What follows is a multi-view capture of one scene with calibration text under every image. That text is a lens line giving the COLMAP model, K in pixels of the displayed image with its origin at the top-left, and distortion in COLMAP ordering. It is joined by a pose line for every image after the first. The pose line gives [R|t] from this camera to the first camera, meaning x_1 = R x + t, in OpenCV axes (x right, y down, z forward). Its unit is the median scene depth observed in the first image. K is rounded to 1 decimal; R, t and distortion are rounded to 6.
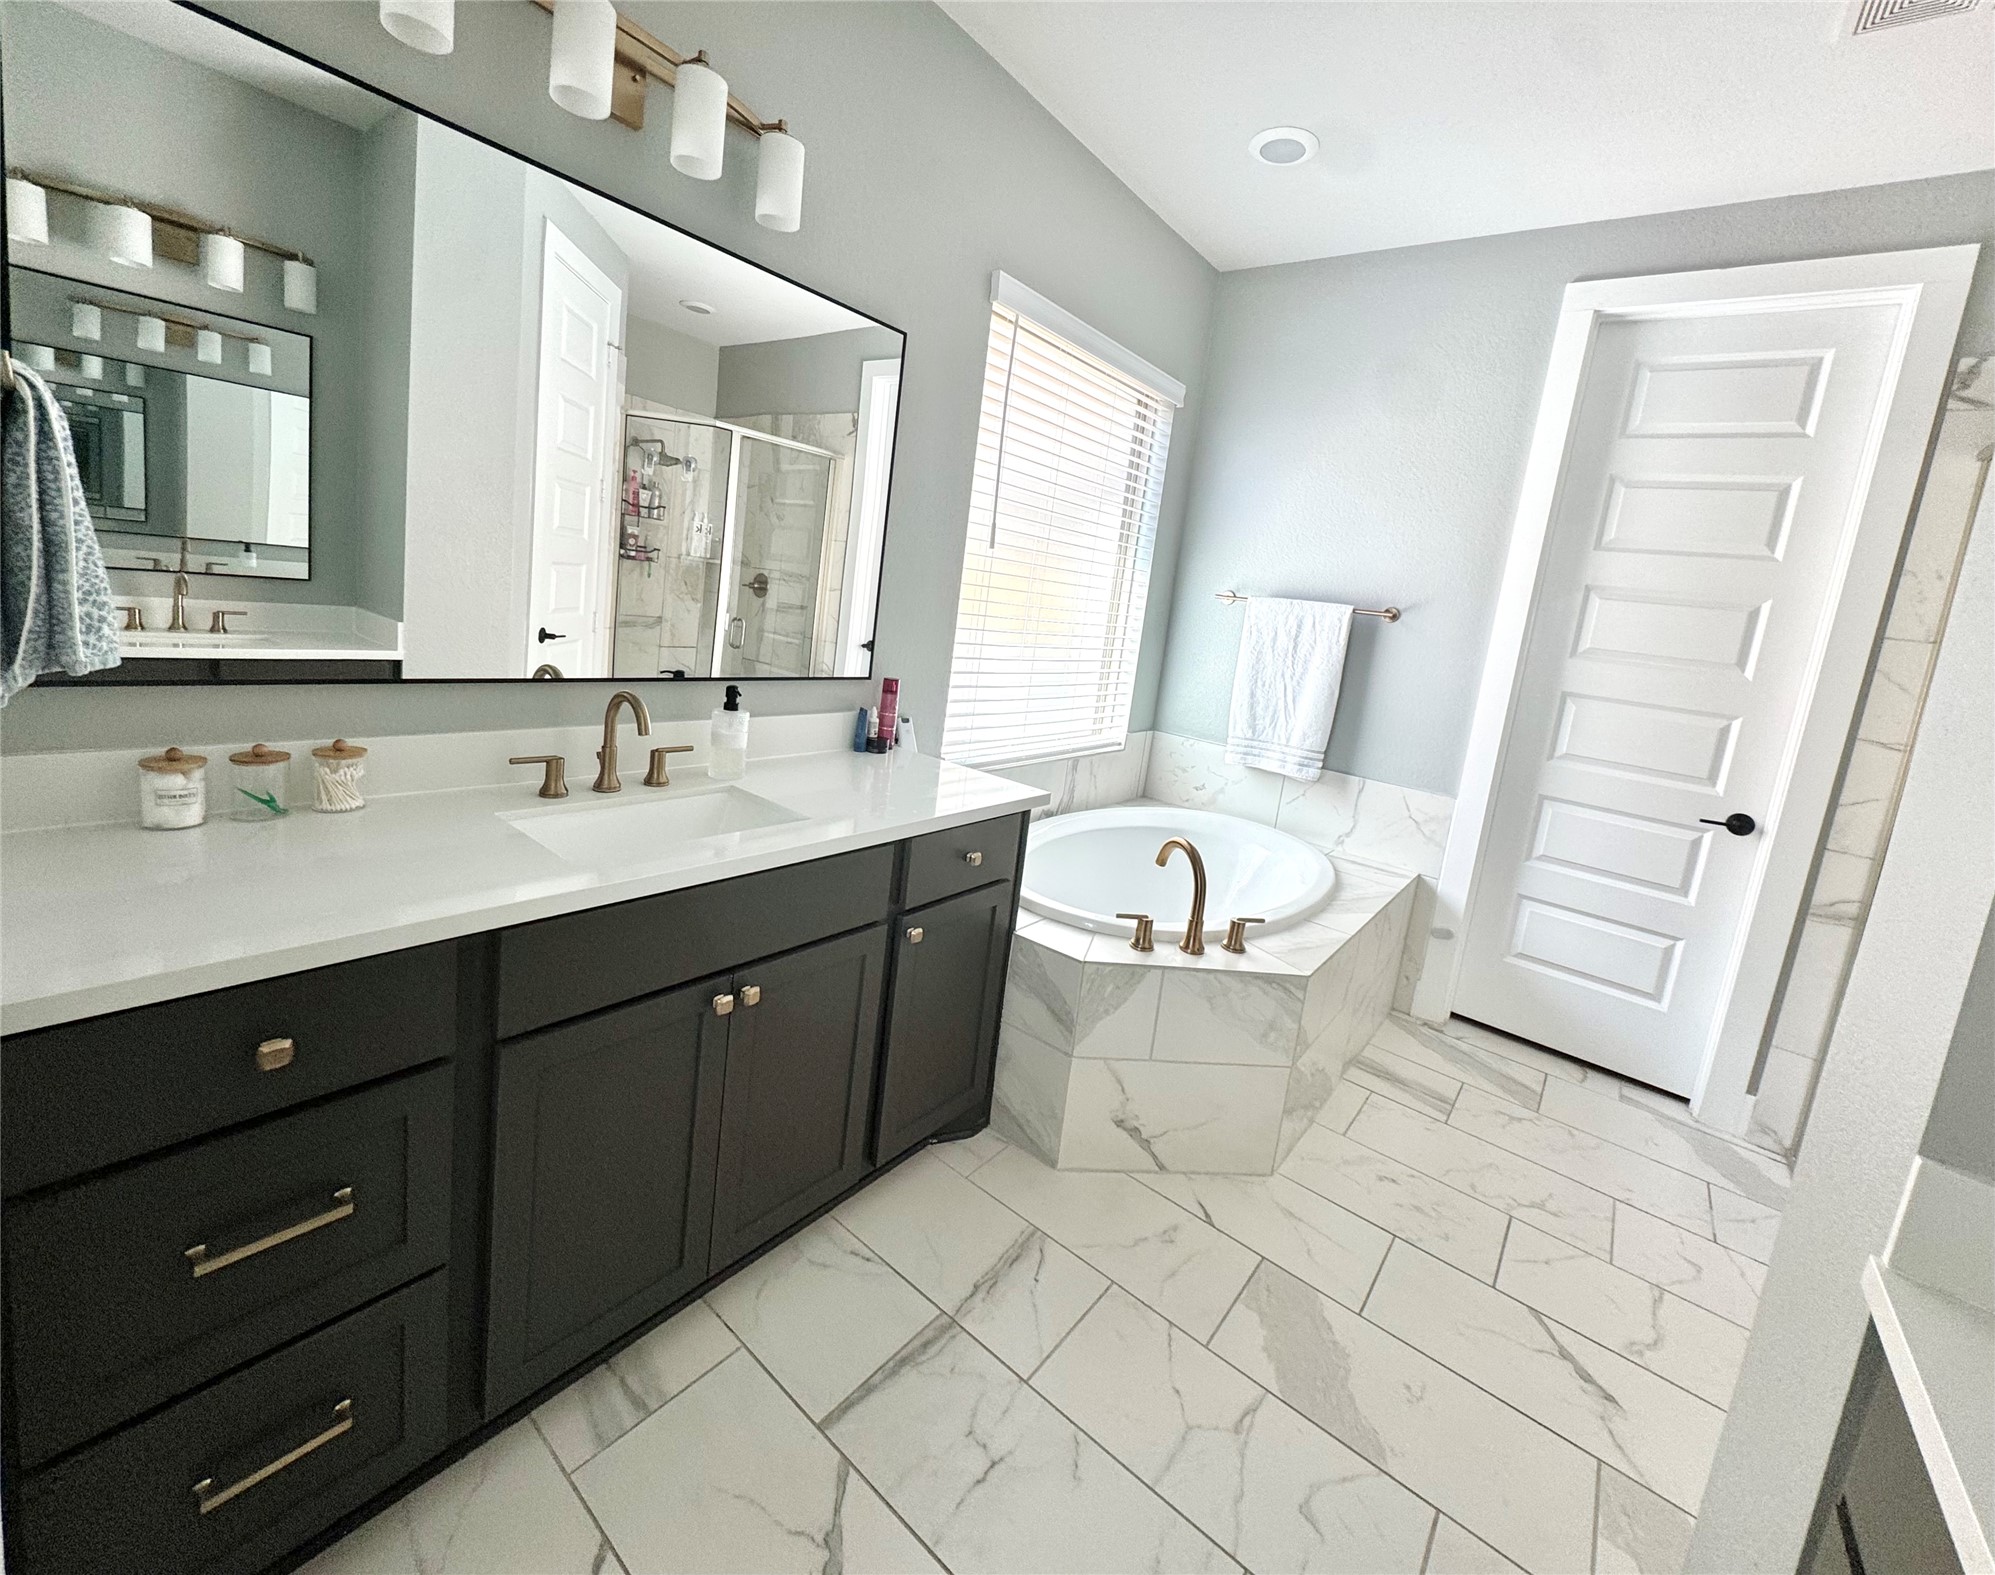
lens RADIAL K [[827.0, 0, 994.4], [0, 827.0, 711.4], [0, 0, 1]] dist [-0.002549, -0.000778]
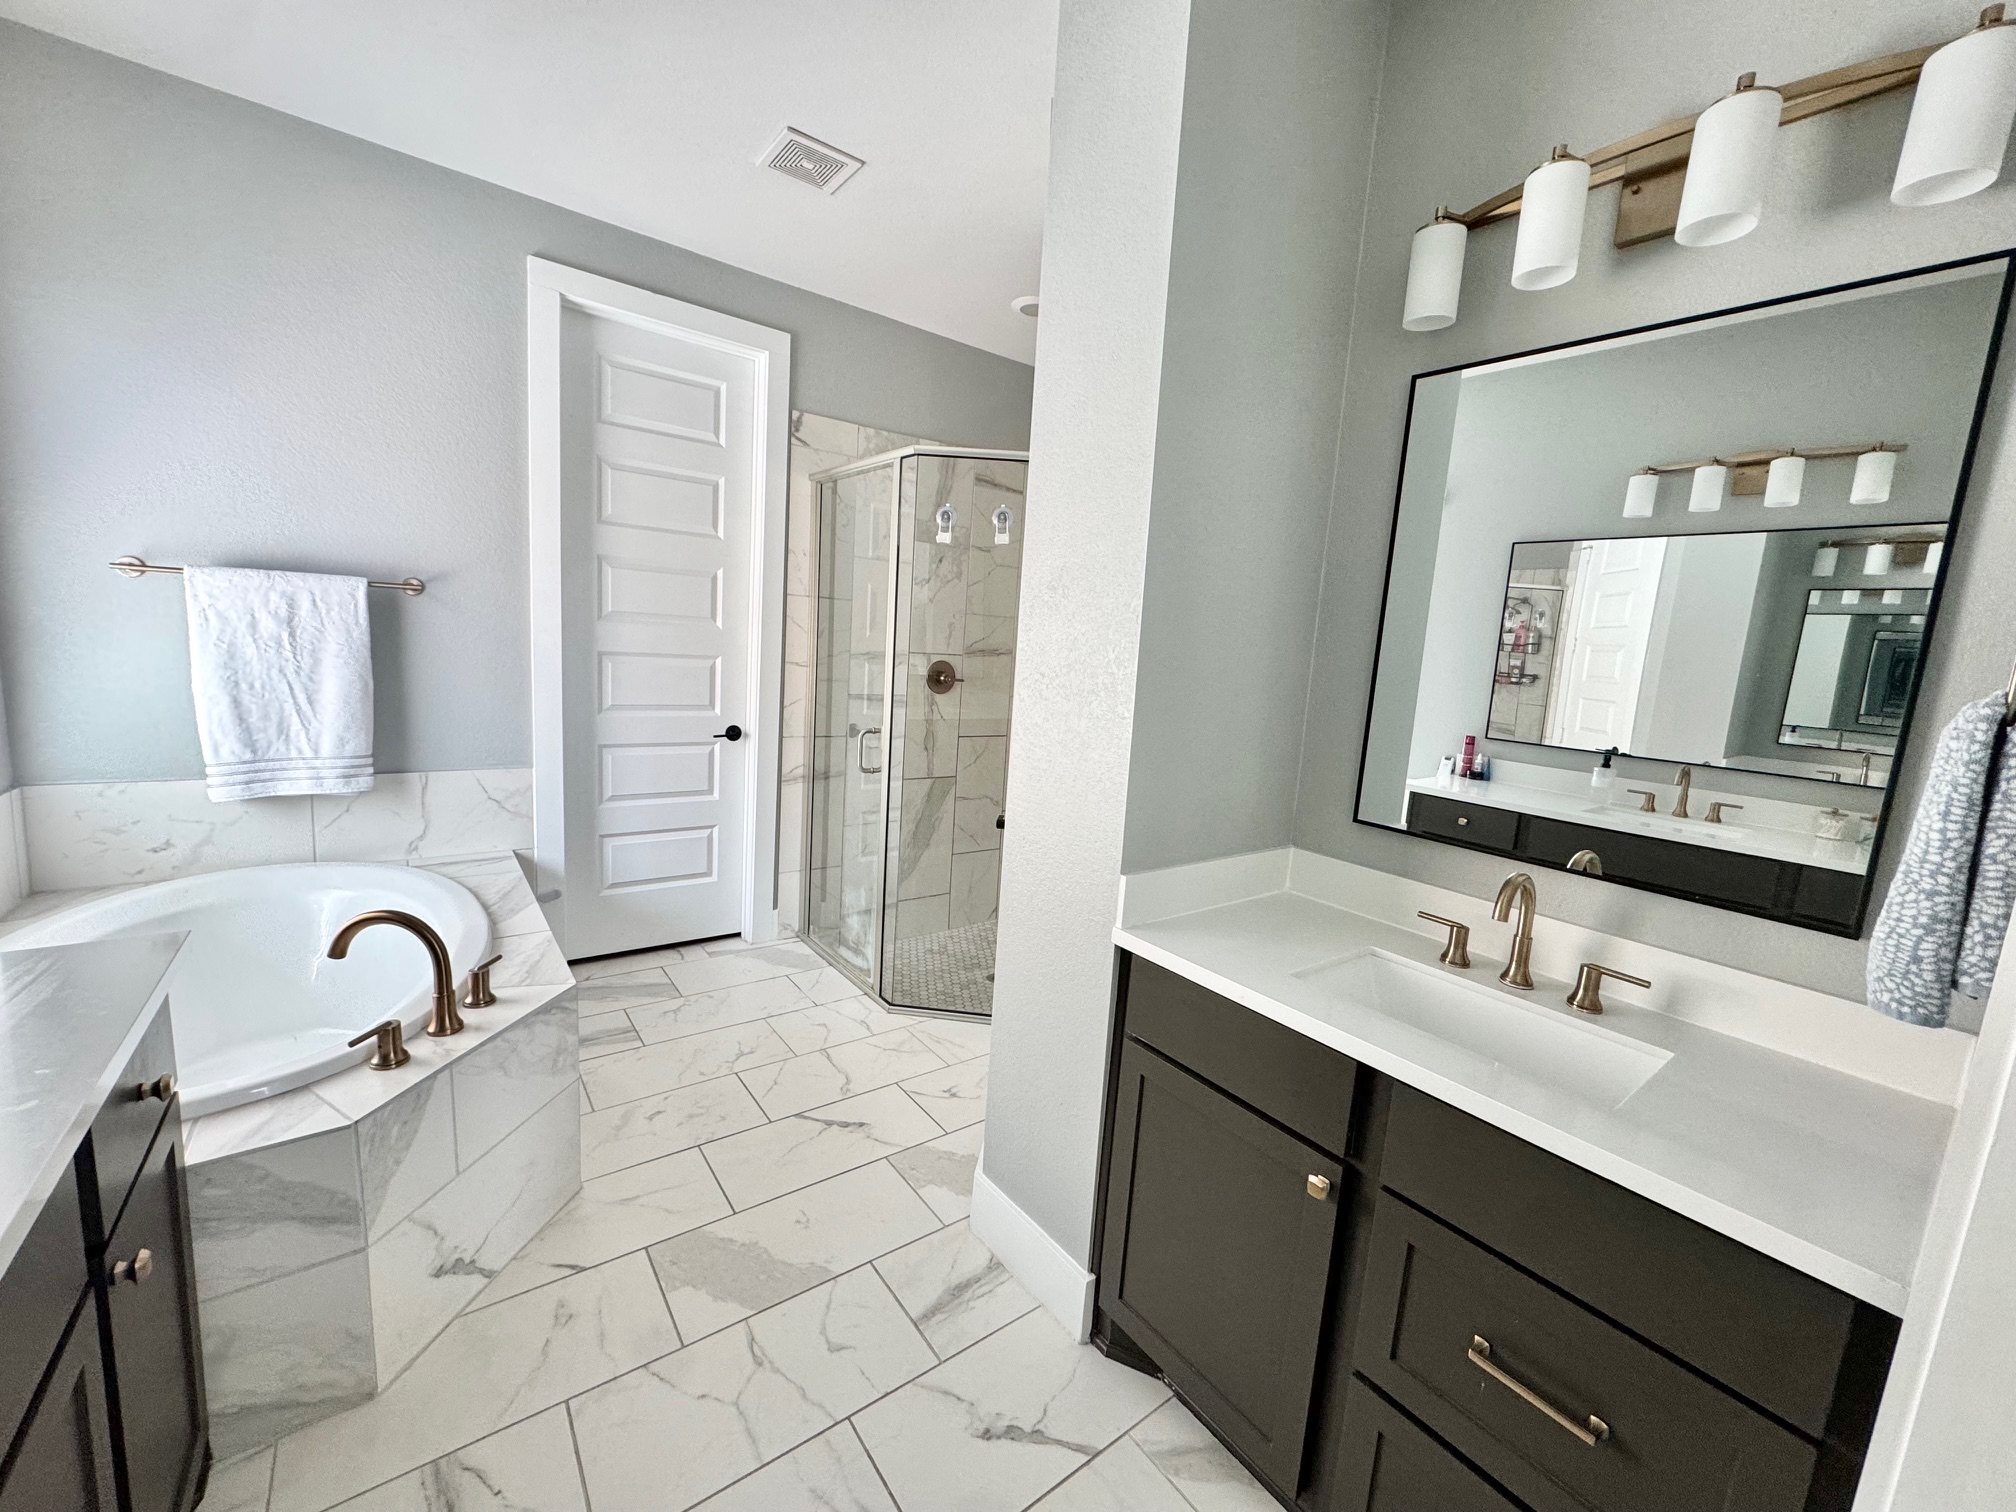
lens RADIAL K [[795.0, 0, 1008.0], [0, 795.0, 756.0], [0, 0, 1]] dist [-0.004579, 0.000212]
pose [[0.253112, -0.245123, 0.935868, -0.237120], [0.105786, 0.968580, 0.225080, -0.076930], [-0.961636, 0.042032, 0.271090, 0.190713]]
